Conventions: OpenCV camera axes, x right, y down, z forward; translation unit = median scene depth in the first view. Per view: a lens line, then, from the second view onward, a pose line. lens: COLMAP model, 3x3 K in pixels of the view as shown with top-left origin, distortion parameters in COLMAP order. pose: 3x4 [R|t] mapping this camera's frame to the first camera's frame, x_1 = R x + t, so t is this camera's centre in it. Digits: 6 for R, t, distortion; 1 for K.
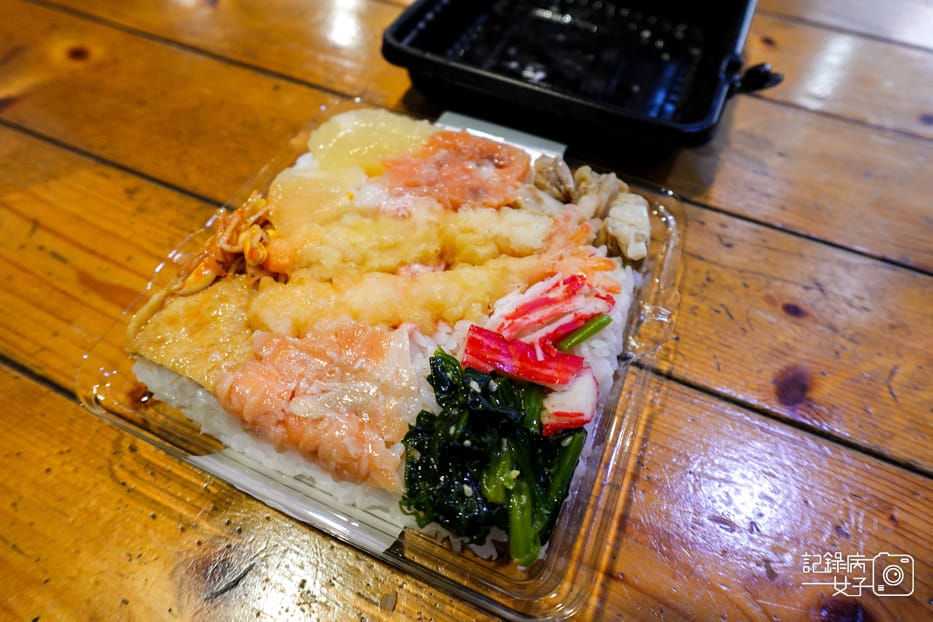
lens RADIAL K [[530.5, 0, 468.5], [0, 530.5, 313.1], [0, 0, 1]] dist [-0.004798, -0.000936]
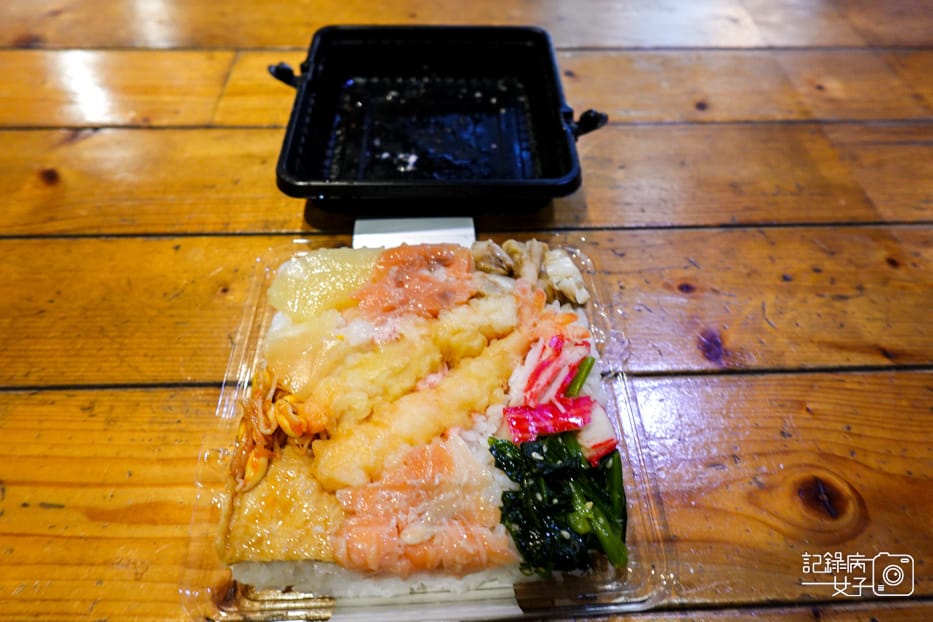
lens RADIAL K [[530.5, 0, 468.5], [0, 530.5, 313.1], [0, 0, 1]] dist [-0.004798, -0.000936]
pose [[0.896205, -0.365709, 0.251144, -0.254746], [0.368981, 0.928751, 0.035716, -0.221232], [-0.246312, 0.060658, 0.967291, -0.155124]]
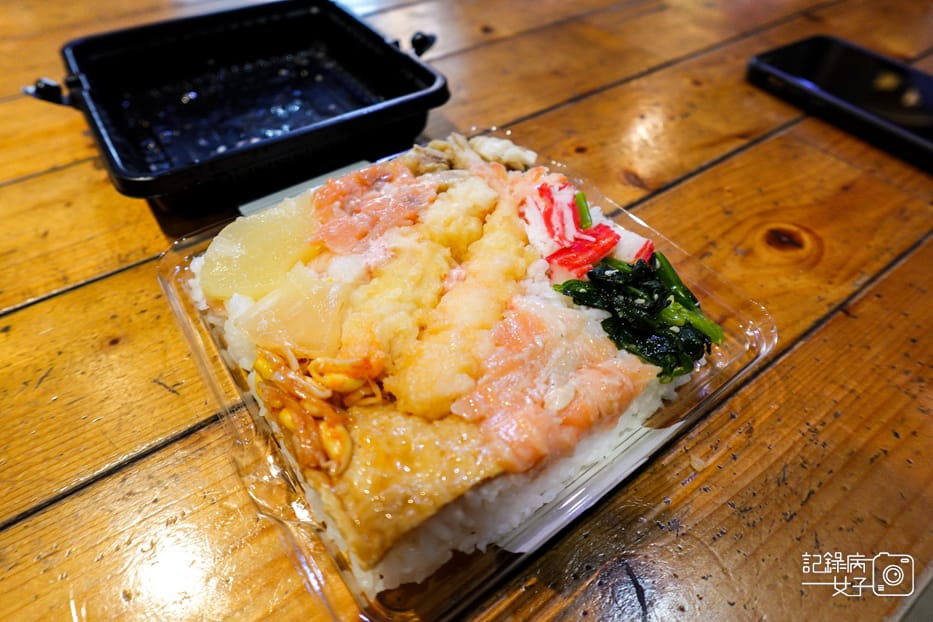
lens RADIAL K [[530.5, 0, 468.5], [0, 530.5, 313.1], [0, 0, 1]] dist [-0.004798, -0.000936]
pose [[0.496639, -0.659609, 0.564151, -0.680534], [0.717514, 0.677737, 0.160765, -0.170350], [-0.488388, 0.324944, 0.809869, 0.181114]]
